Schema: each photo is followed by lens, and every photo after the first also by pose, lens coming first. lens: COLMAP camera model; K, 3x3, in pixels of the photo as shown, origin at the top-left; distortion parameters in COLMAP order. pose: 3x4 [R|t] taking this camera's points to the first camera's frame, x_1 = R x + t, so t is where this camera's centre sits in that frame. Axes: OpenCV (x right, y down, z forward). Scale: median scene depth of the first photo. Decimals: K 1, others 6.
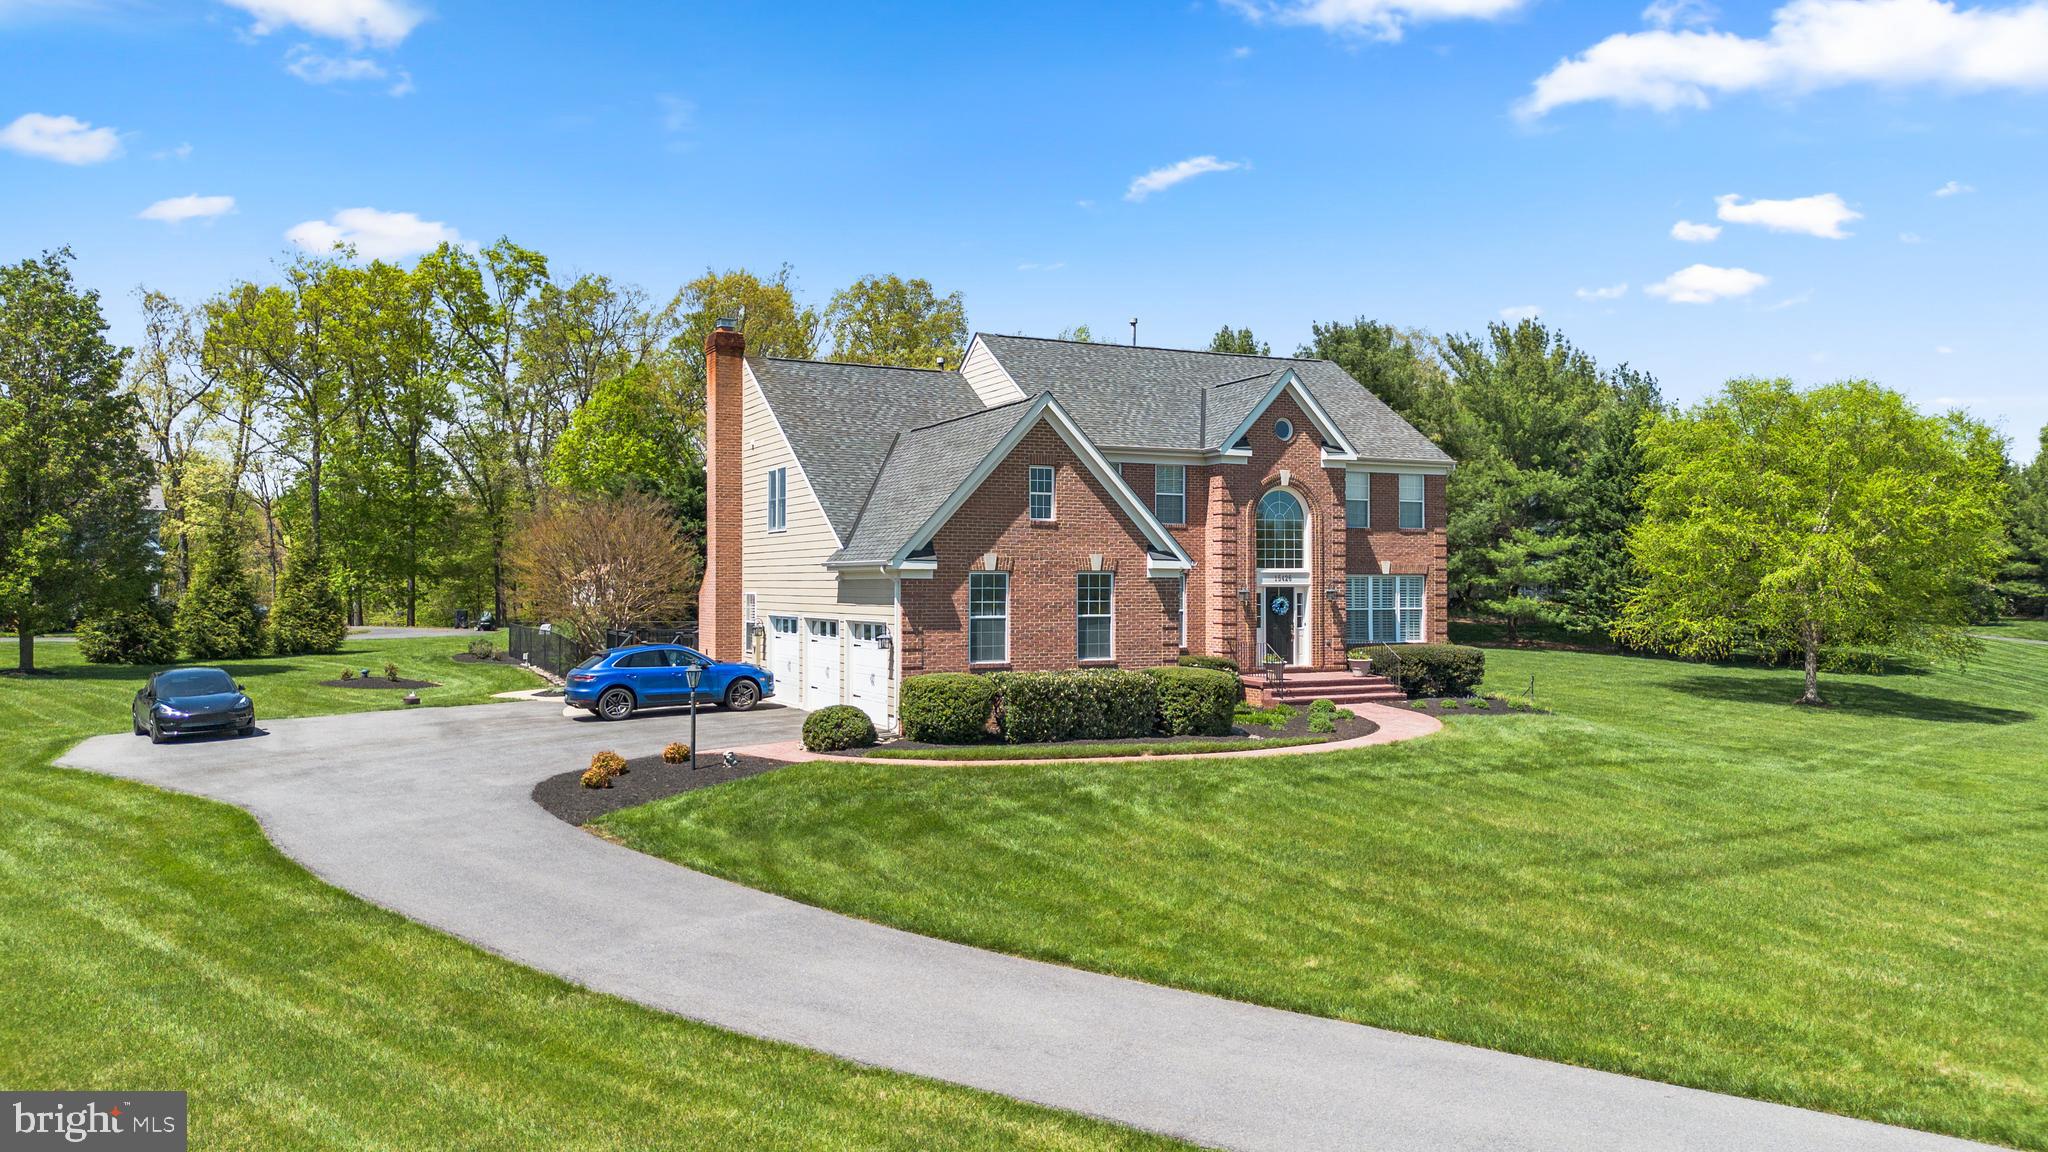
lens RADIAL K [[1421.3, 0, 1024.1], [0, 1421.3, 563.6], [0, 0, 1]] dist [0.010881, 0.002850]
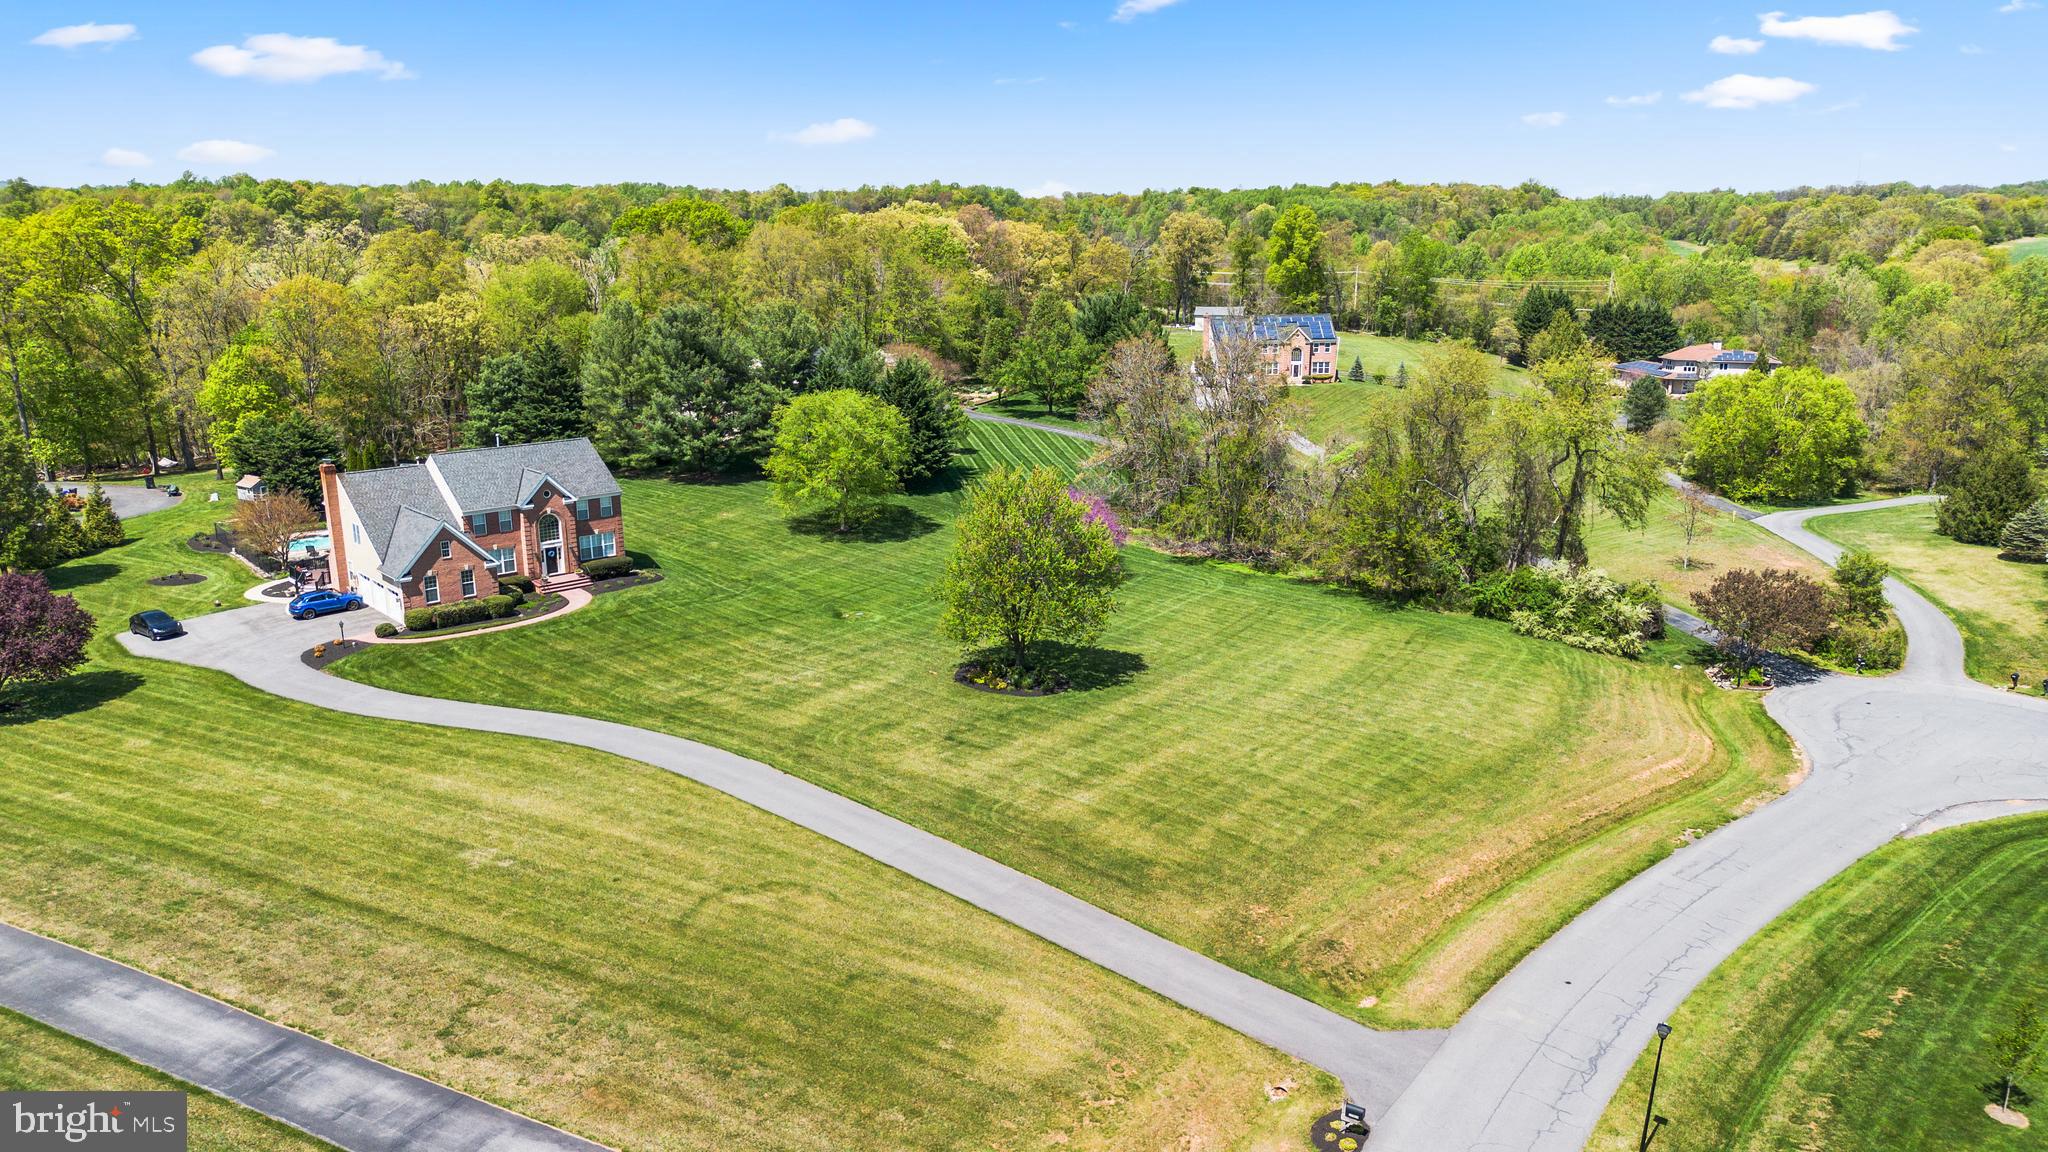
lens RADIAL K [[1421.3, 0, 1034.0], [0, 1421.3, 586.2], [0, 0, 1]] dist [0.010881, 0.002850]
pose [[0.964511, -0.065240, 0.255856, 0.387636], [-0.006919, 0.962417, 0.271488, -0.709110], [-0.263952, -0.263623, 0.927810, -1.985908]]
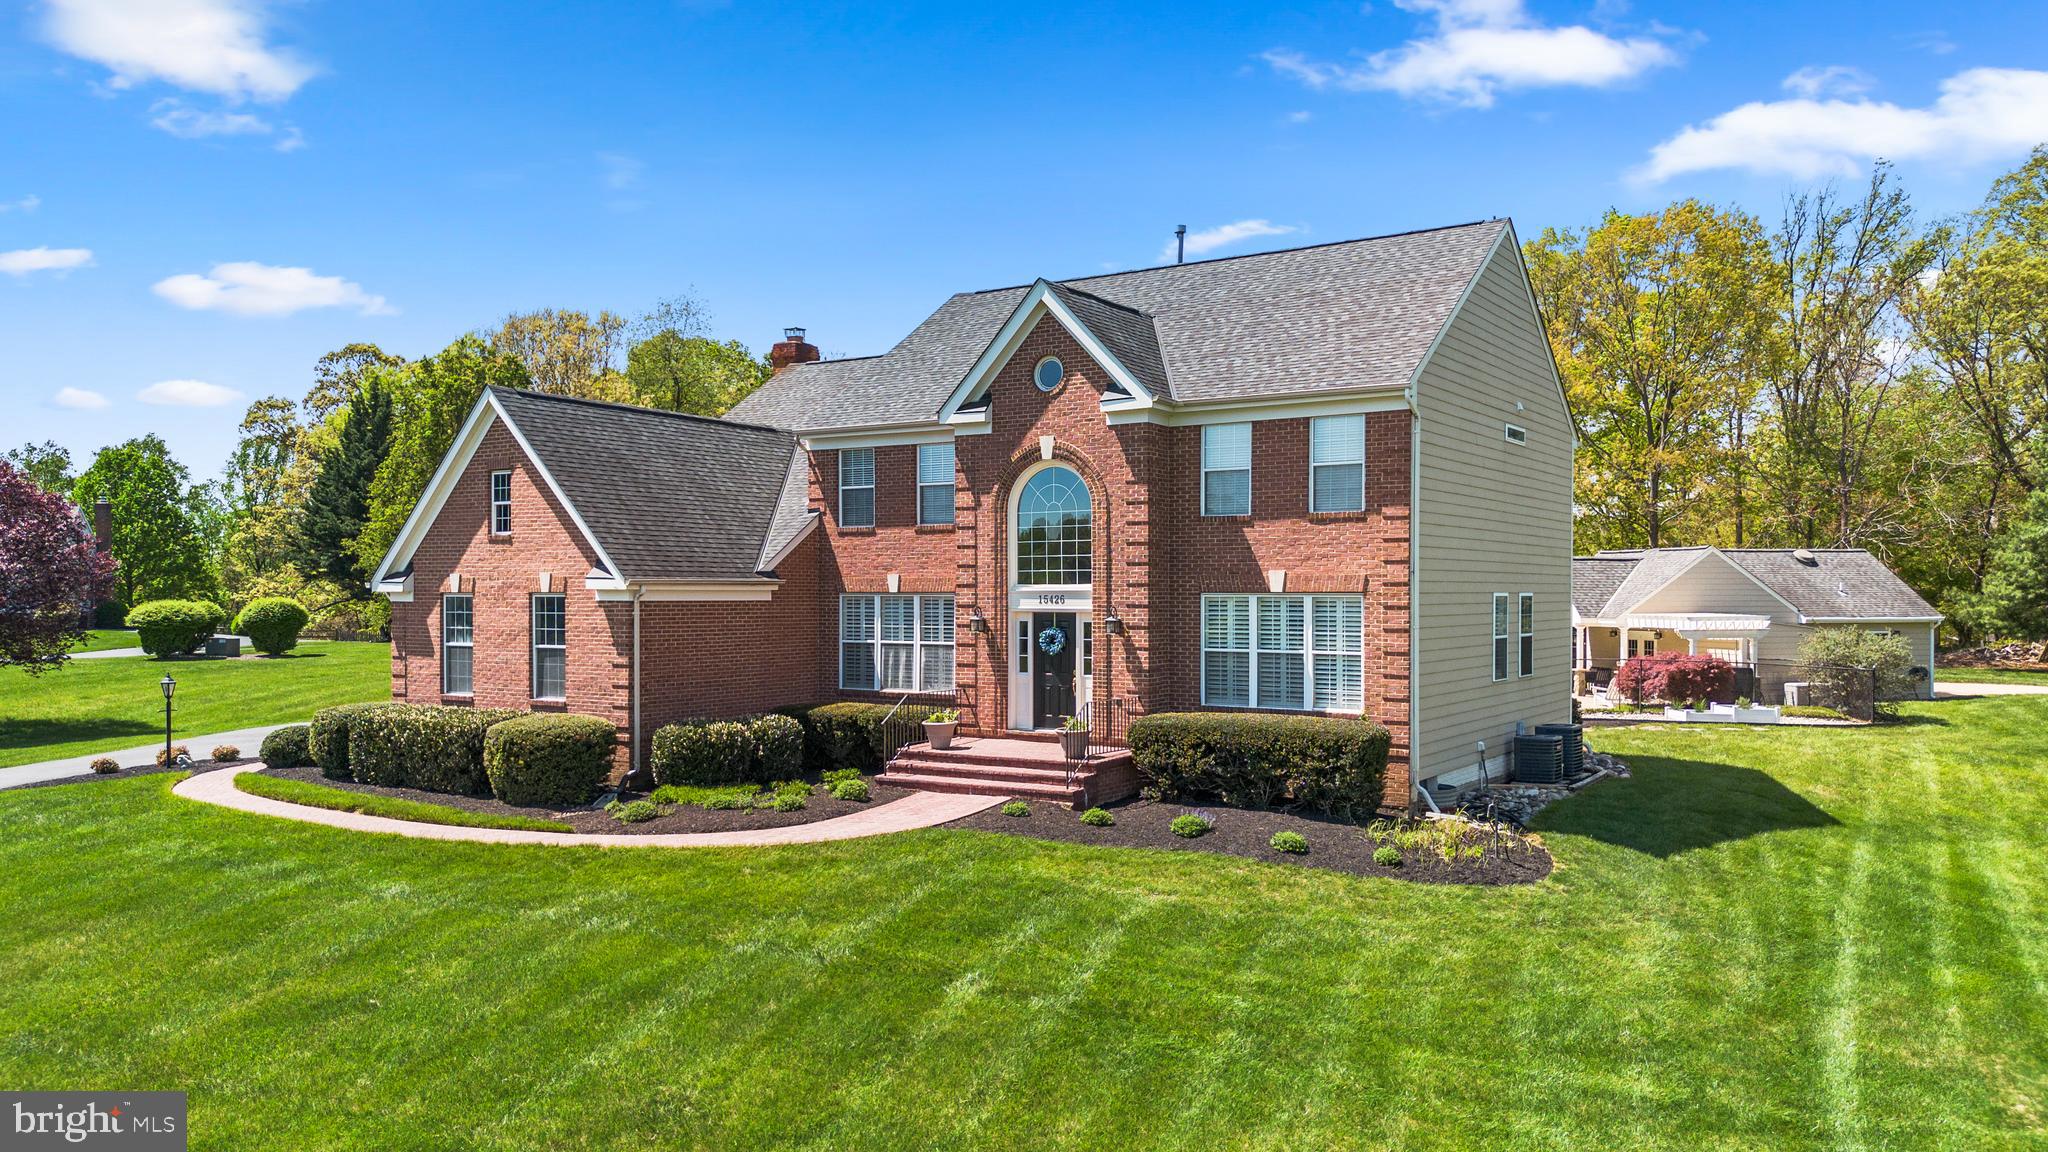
lens RADIAL K [[1421.3, 0, 1026.2], [0, 1421.3, 581.1], [0, 0, 1]] dist [0.010881, 0.002850]
pose [[0.562602, -0.007136, -0.826697, 0.732166], [0.012249, 0.999925, -0.000295, 0.001856], [0.826637, -0.009961, 0.562647, 0.627046]]
